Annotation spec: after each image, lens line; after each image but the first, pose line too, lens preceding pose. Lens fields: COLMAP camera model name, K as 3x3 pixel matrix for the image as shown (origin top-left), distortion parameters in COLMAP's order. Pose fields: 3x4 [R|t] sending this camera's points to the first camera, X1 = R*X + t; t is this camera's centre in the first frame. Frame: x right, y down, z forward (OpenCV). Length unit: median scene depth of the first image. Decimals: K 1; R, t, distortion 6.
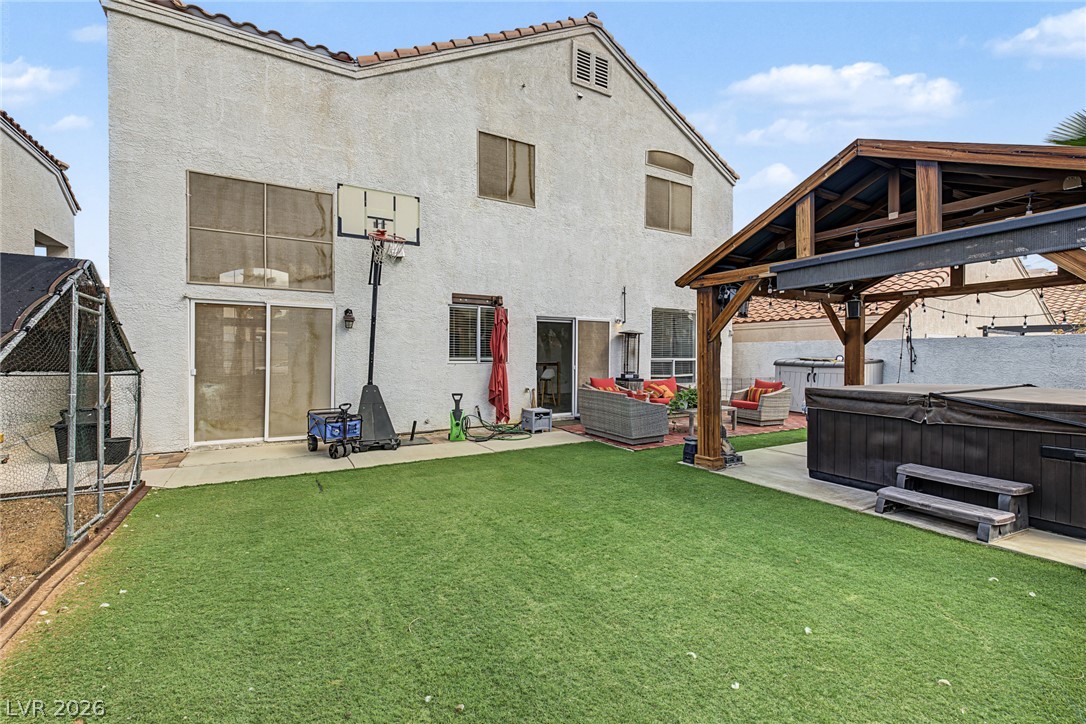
lens RADIAL K [[476.4, 0, 543.3], [0, 476.4, 356.5], [0, 0, 1]] dist [0.008266, -0.001626]
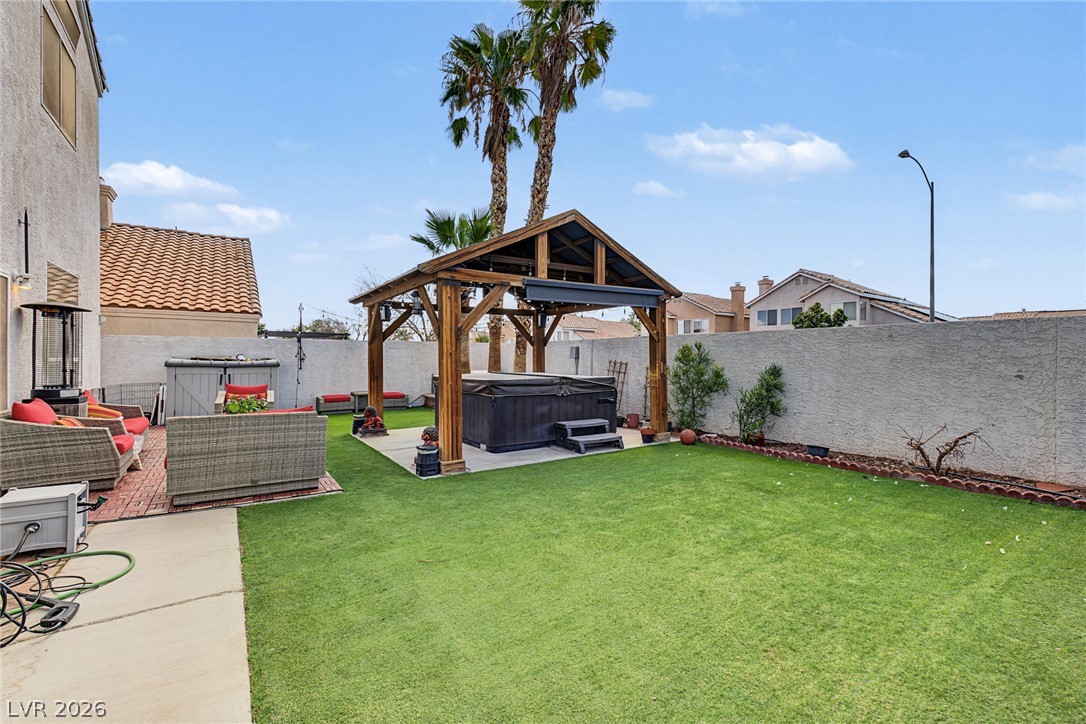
lens RADIAL K [[463.4, 0, 541.2], [0, 463.4, 358.3], [0, 0, 1]] dist [0.011850, -0.000297]
pose [[-0.059319, -0.006181, 0.998220, -0.717477], [0.001829, 0.999978, 0.006301, 0.002800], [-0.998237, 0.002200, -0.059306, 1.088061]]
